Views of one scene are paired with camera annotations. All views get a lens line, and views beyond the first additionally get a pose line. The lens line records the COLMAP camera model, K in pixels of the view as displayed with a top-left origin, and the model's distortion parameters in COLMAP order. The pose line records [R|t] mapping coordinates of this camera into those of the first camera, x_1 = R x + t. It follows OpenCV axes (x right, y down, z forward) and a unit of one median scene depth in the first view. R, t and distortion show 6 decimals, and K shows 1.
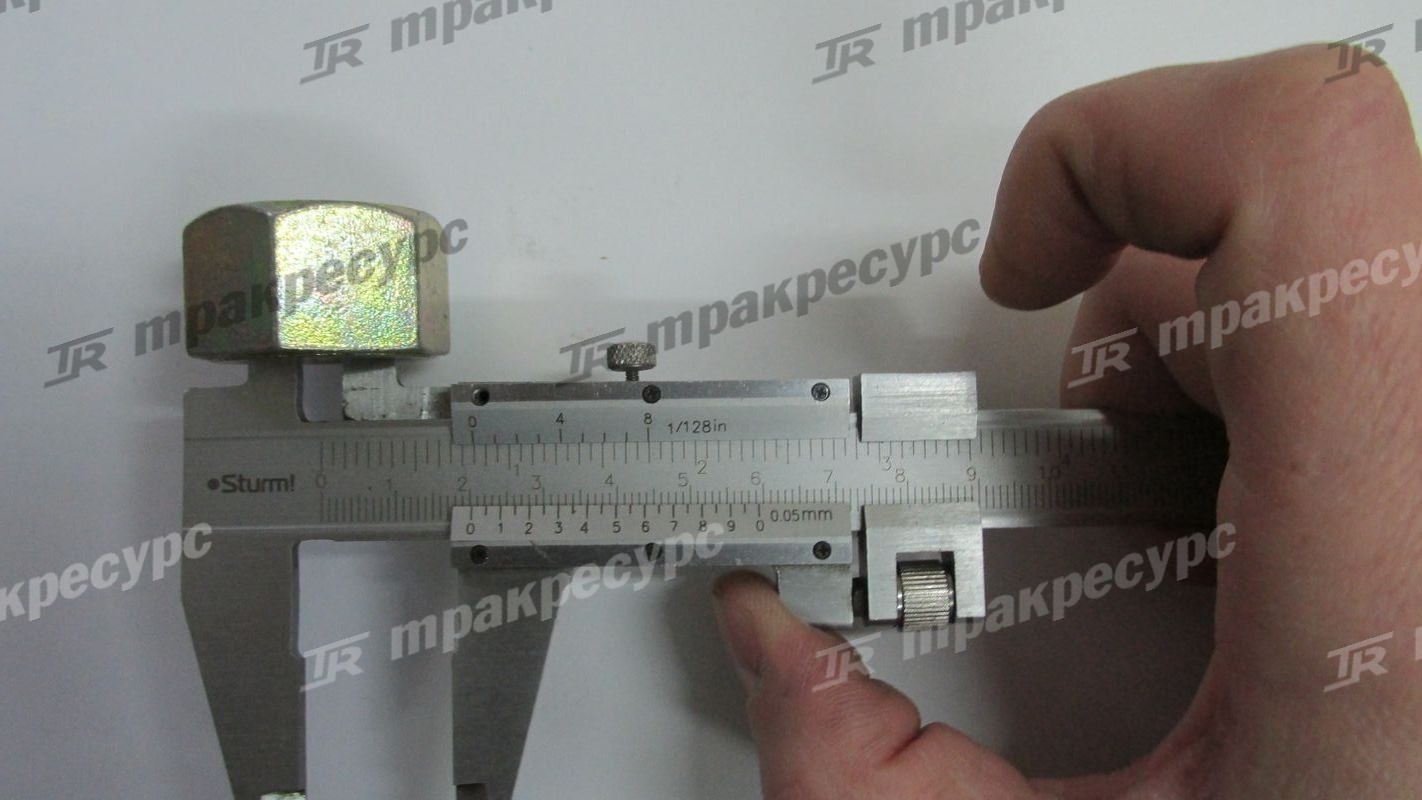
lens RADIAL K [[1286.7, 0, 691.8], [0, 1286.7, 399.4], [0, 0, 1]] dist [0.003182, 0.000825]
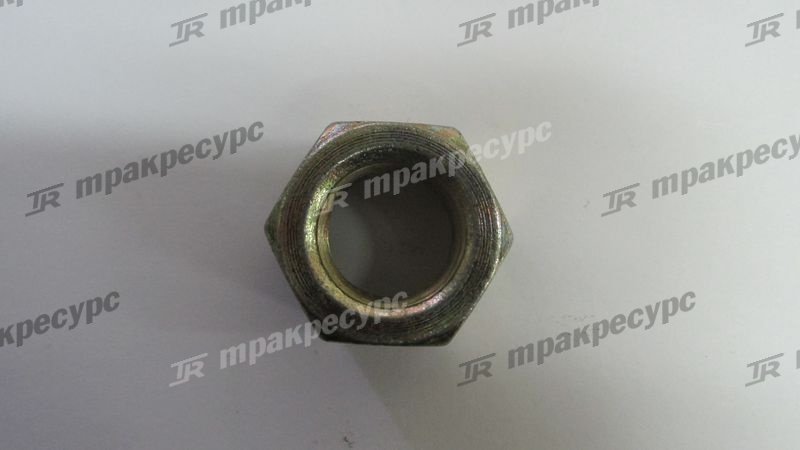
lens RADIAL K [[719.1, 0, 400.0], [0, 719.1, 225.0], [0, 0, 1]] dist [0.000889, -0.000682]
pose [[0.999975, -0.000673, 0.007098, 0.405502], [0.000653, 0.999996, 0.002865, 0.000196], [-0.007100, -0.002861, 0.999971, 0.000334]]
